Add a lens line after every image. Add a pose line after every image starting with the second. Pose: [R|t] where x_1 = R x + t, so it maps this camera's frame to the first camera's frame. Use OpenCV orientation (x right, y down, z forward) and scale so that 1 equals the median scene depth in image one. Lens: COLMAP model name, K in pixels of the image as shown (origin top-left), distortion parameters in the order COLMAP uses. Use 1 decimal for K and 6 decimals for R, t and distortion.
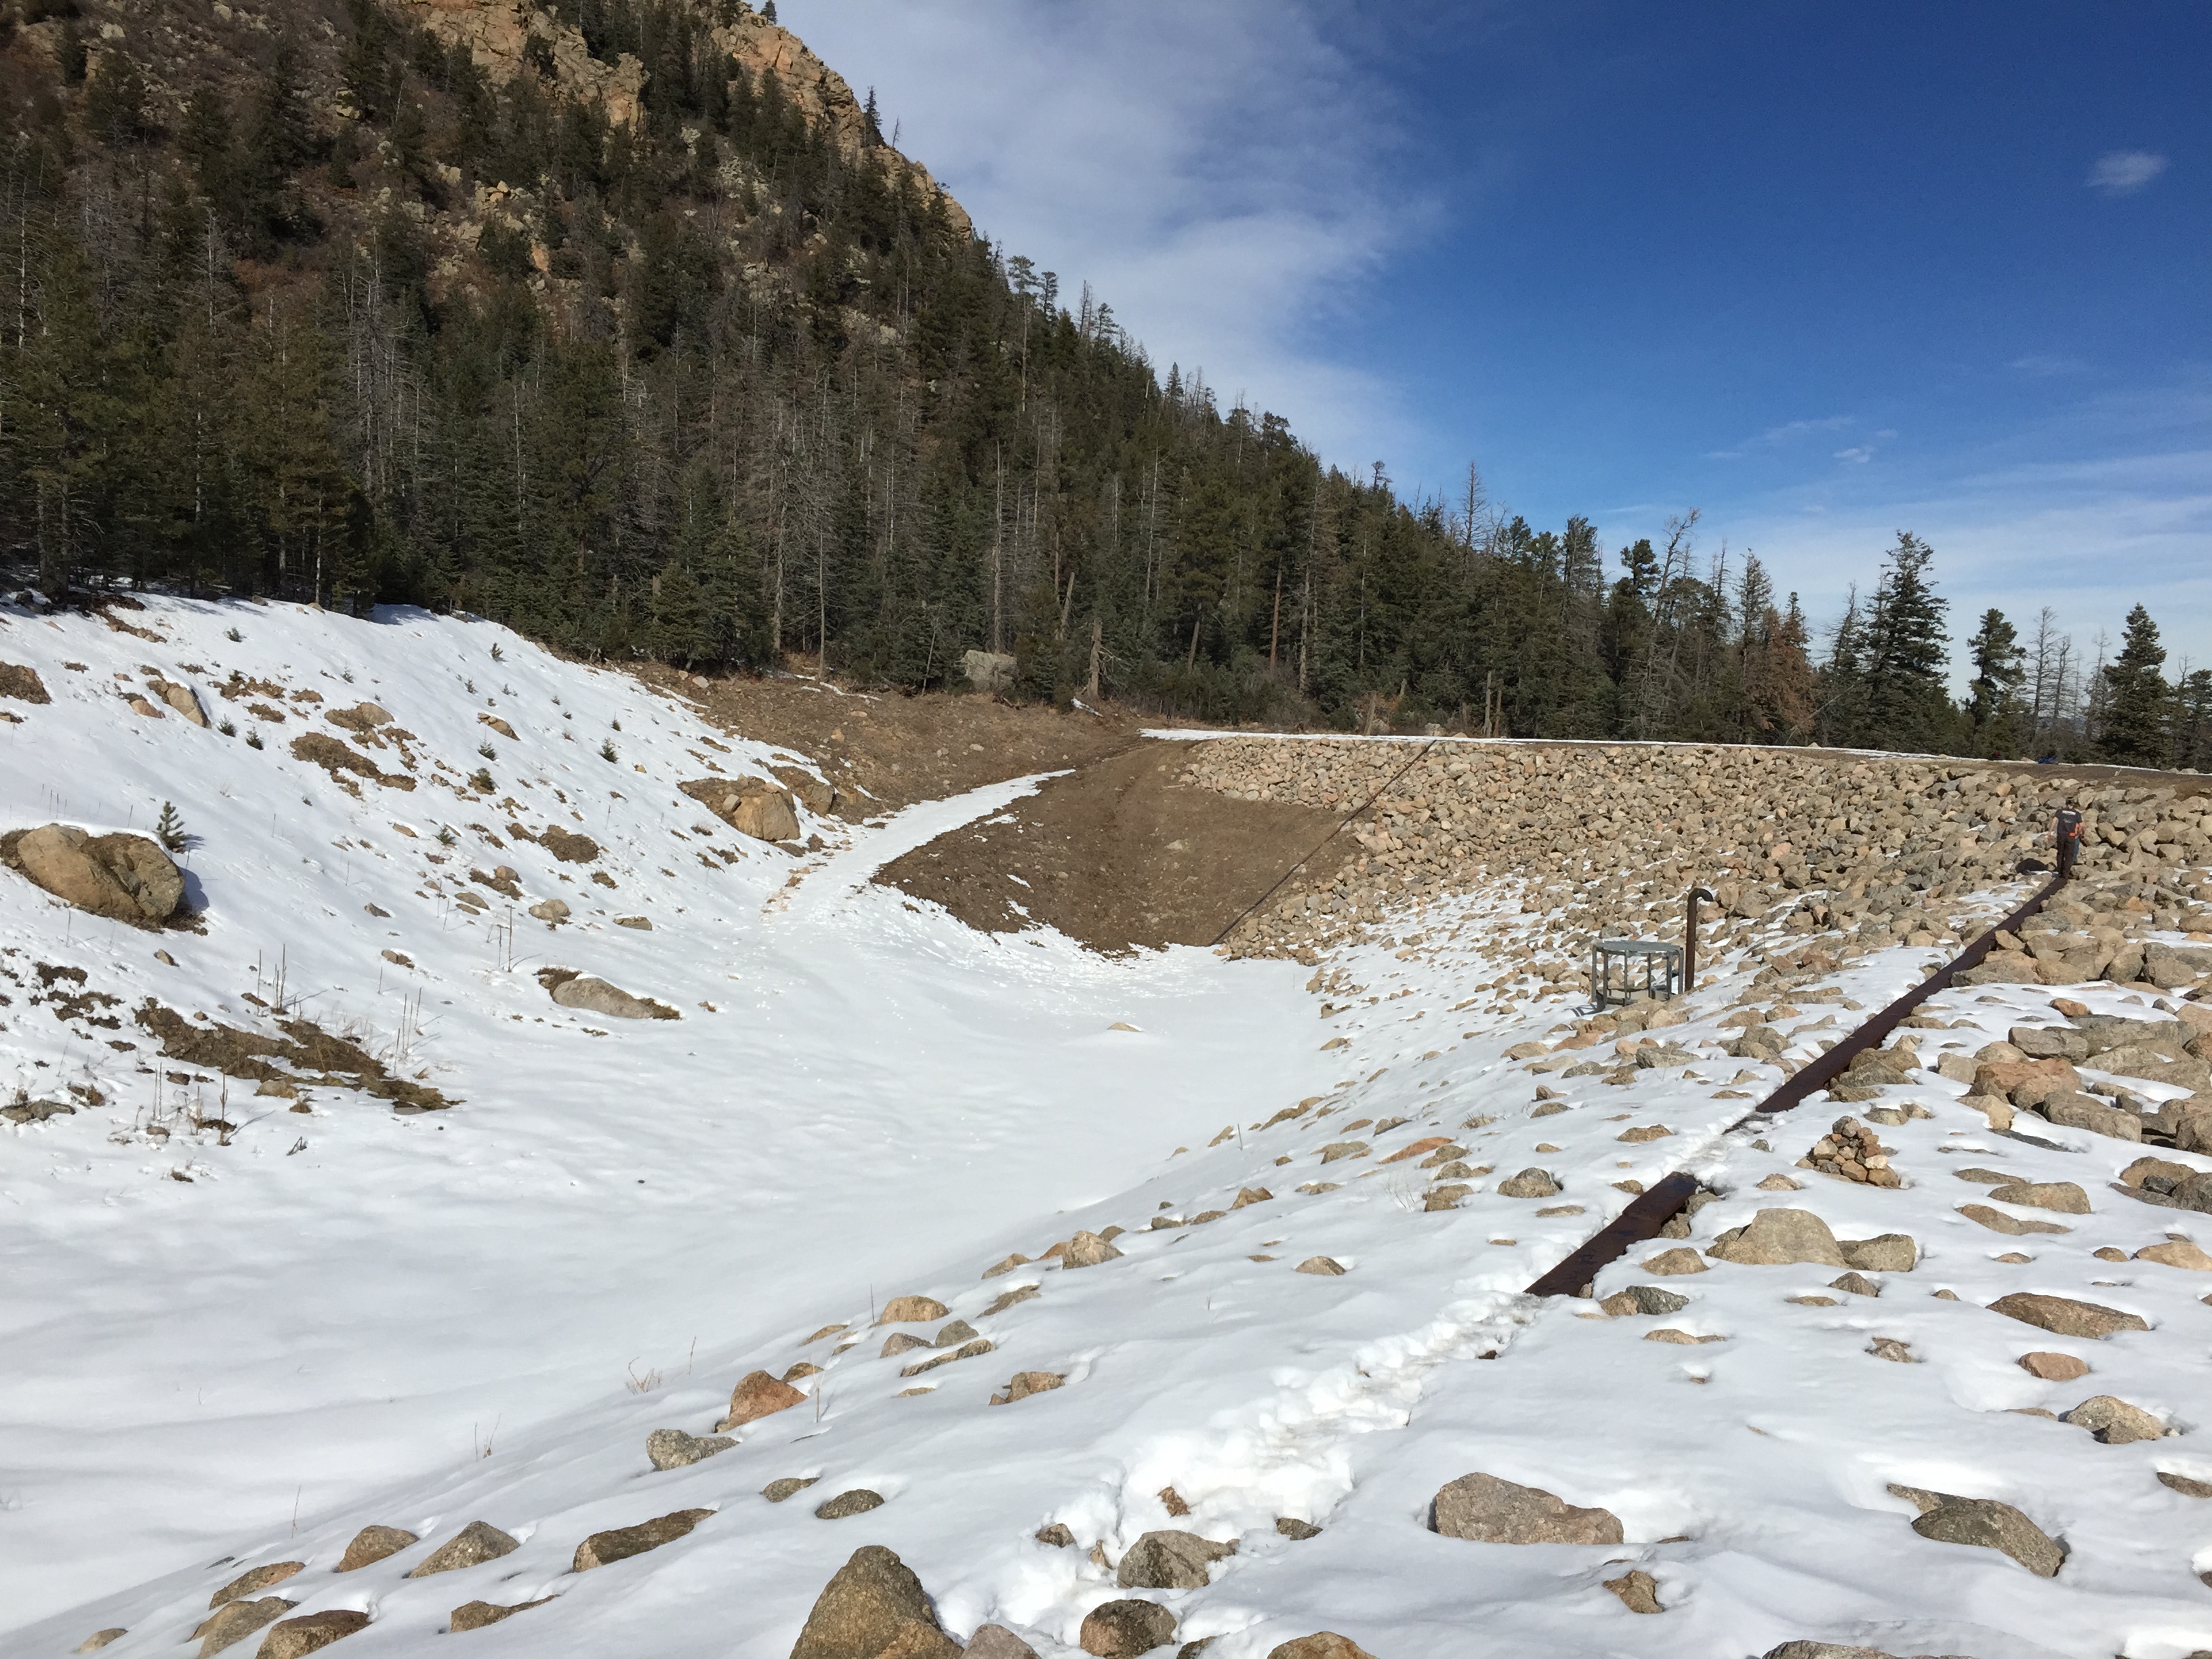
lens RADIAL K [[1895.2, 0, 1120.0], [0, 1895.2, 809.9], [0, 0, 1]] dist [0.095989, -0.120306]
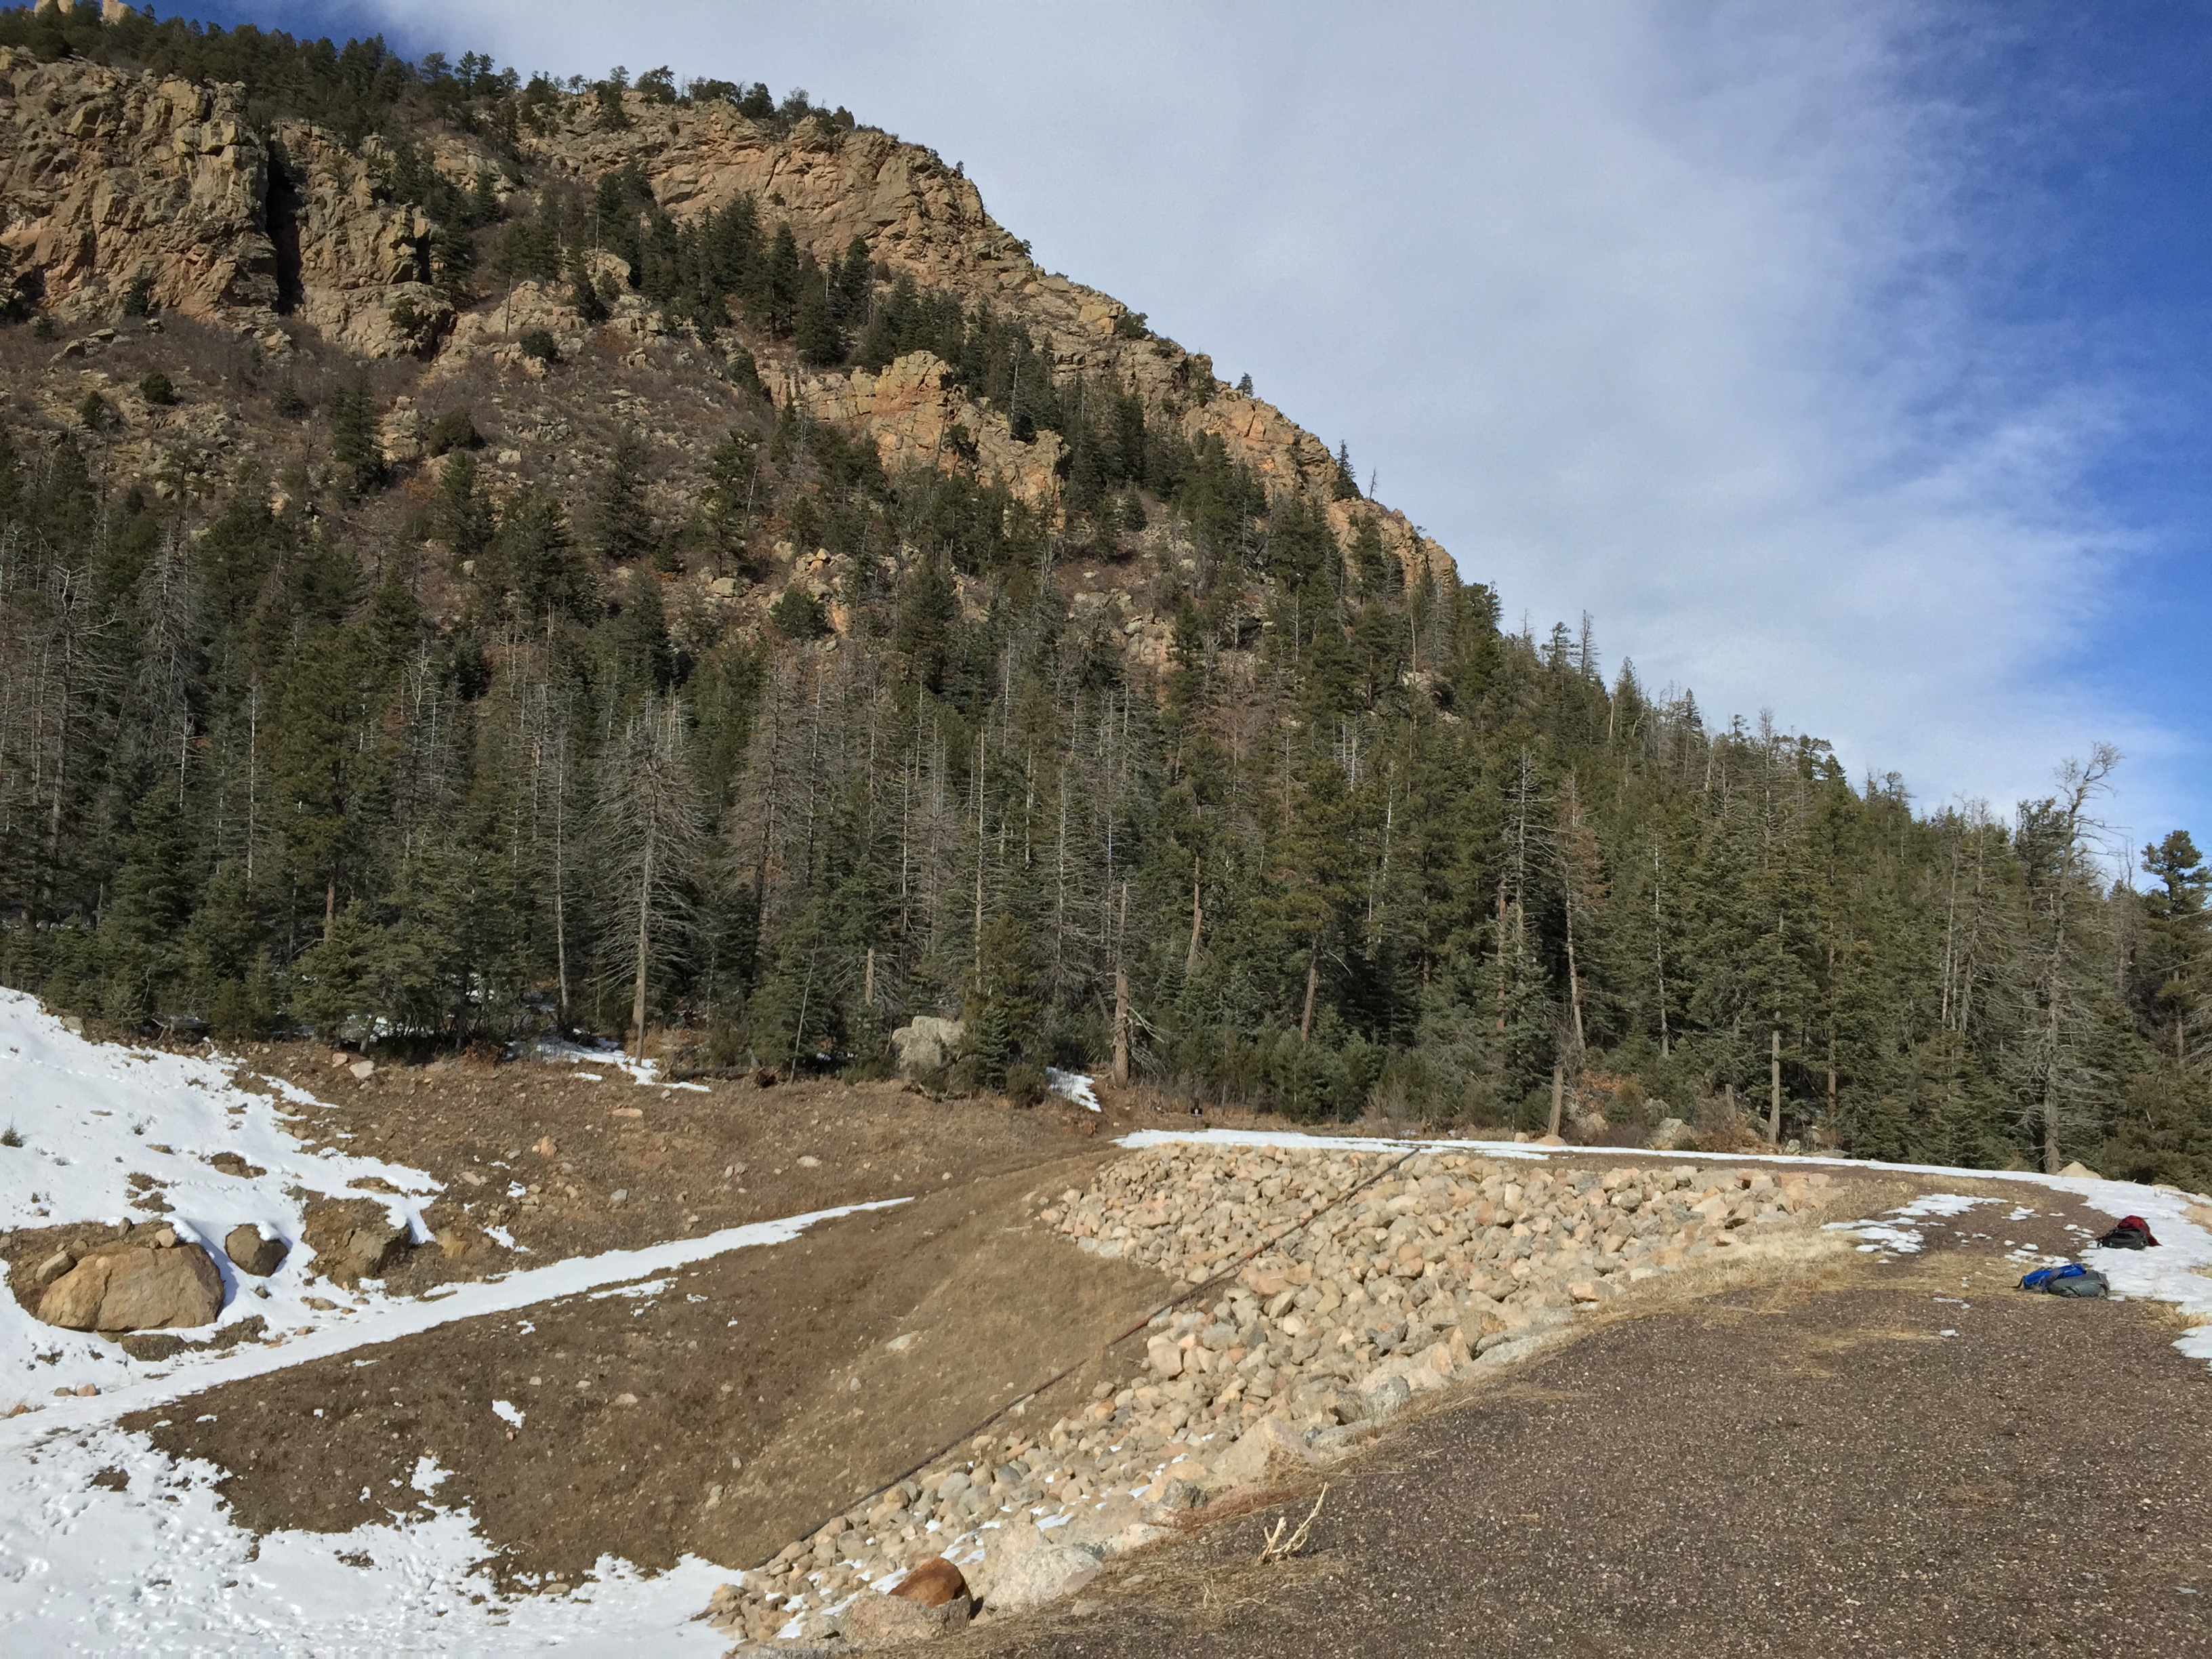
lens RADIAL K [[1895.2, 0, 1099.8], [0, 1895.2, 837.4], [0, 0, 1]] dist [0.095989, -0.120306]
pose [[0.933839, -0.061054, -0.352445, 0.192952], [-0.006382, 0.982325, -0.187076, -0.015362], [0.357637, 0.176948, 0.916943, 0.307159]]
